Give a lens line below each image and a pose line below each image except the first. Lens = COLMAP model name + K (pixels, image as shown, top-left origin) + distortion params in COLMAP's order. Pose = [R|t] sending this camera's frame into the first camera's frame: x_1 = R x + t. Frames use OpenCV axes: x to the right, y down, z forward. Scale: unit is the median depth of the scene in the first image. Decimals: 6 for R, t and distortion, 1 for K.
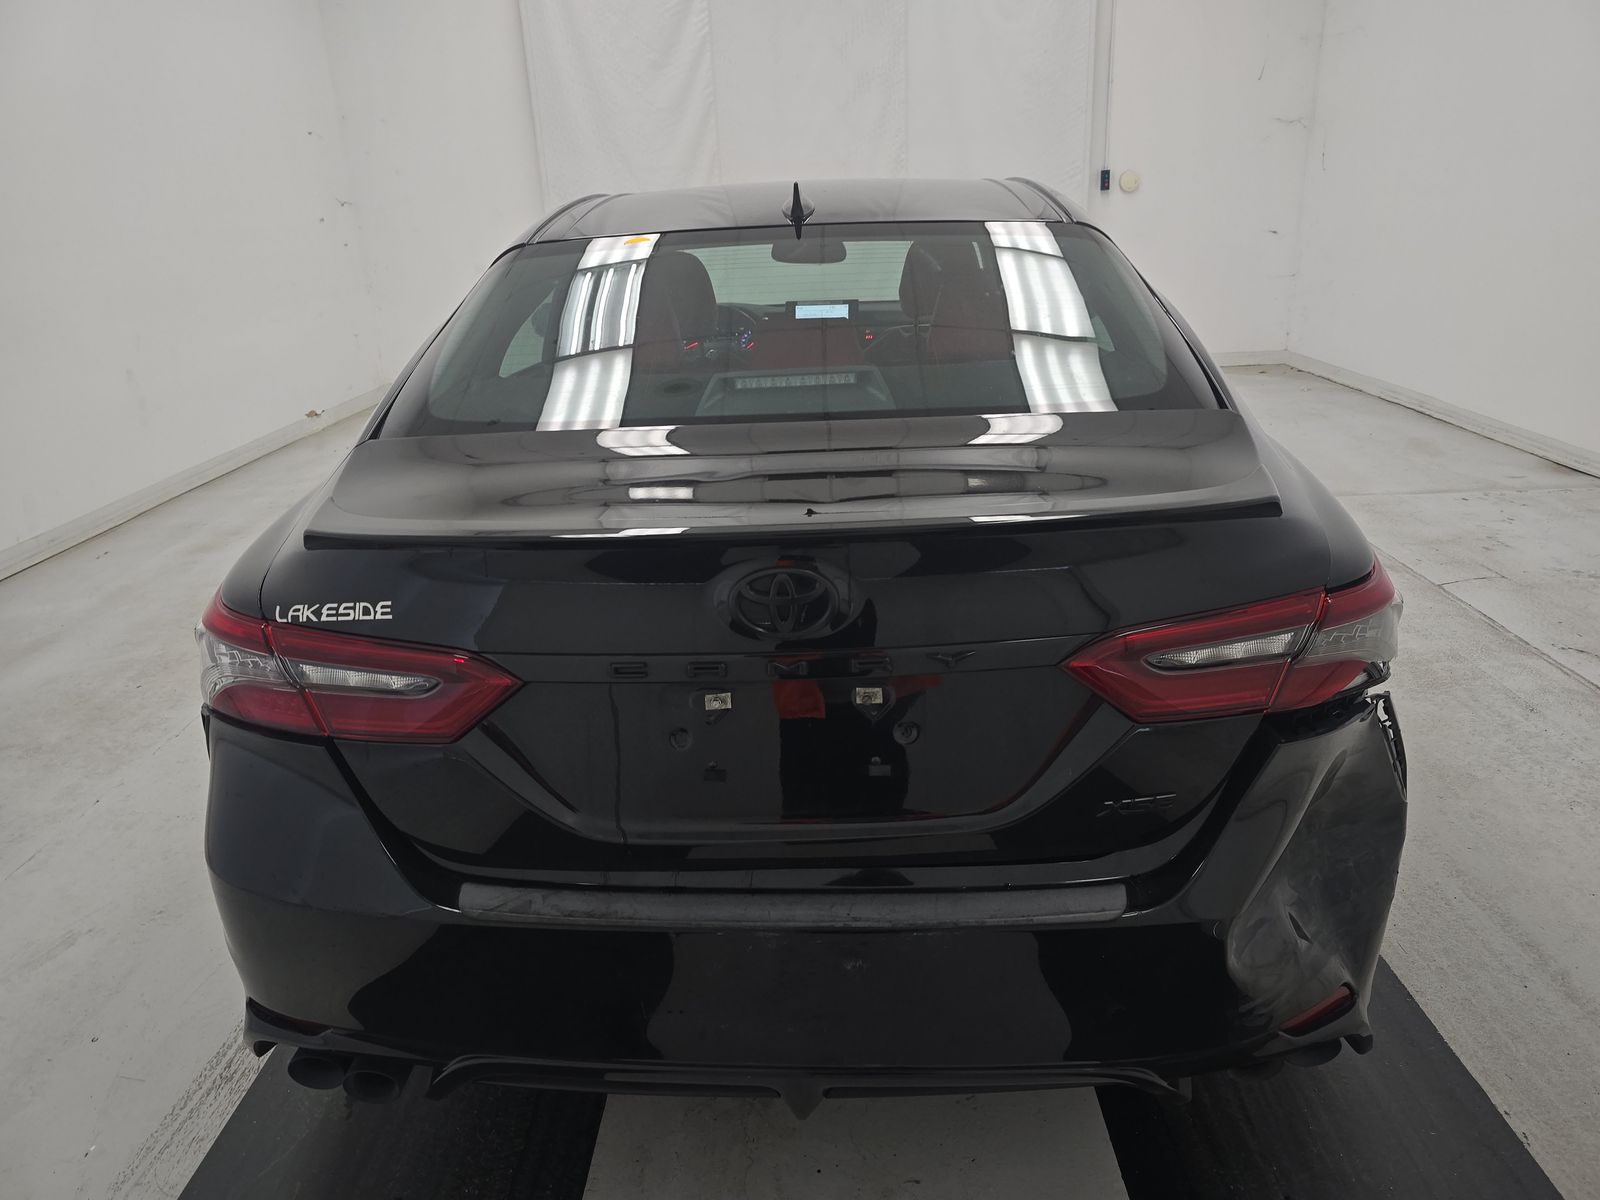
lens RADIAL K [[1068.5, 0, 824.9], [0, 1068.5, 599.6], [0, 0, 1]] dist [0.058647, -0.055228]
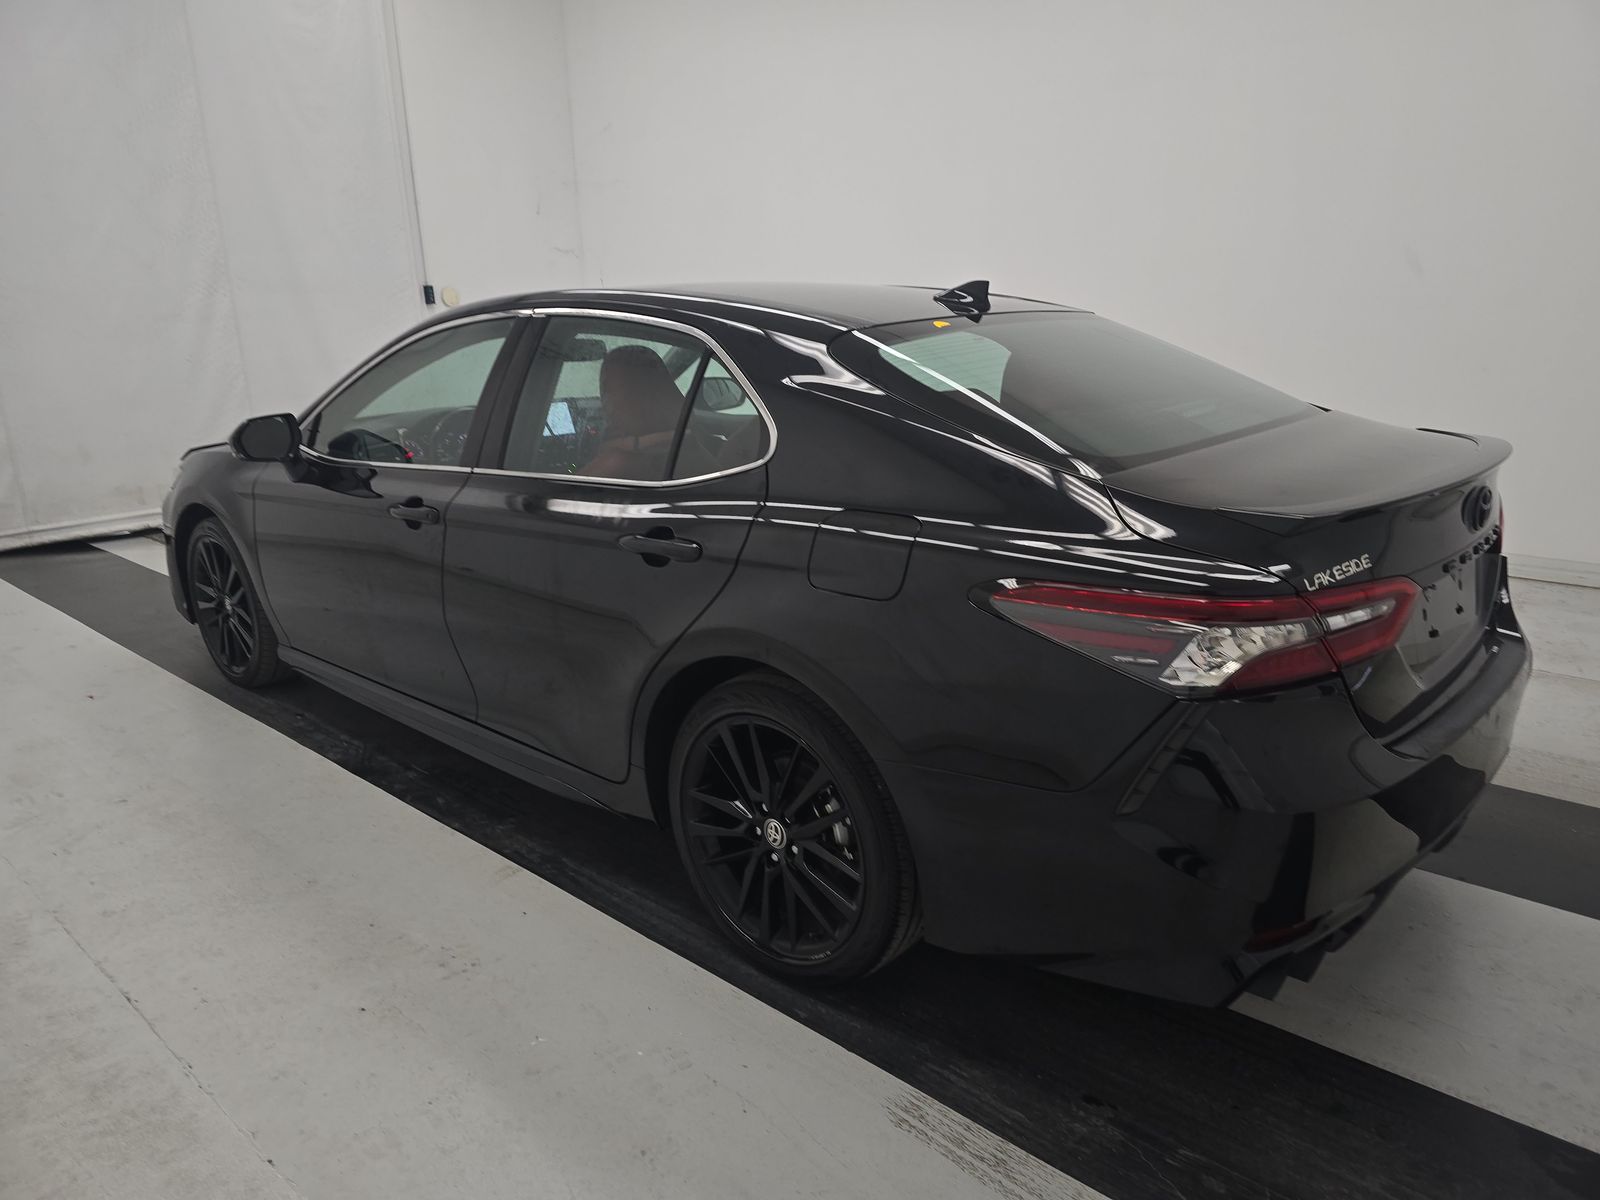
lens RADIAL K [[1068.5, 0, 824.9], [0, 1068.5, 599.6], [0, 0, 1]] dist [0.058647, -0.055228]
pose [[0.650766, -0.184844, 0.736435, -1.279409], [0.260178, 0.965481, 0.012424, -0.095439], [-0.713310, 0.183519, 0.676394, 0.371488]]
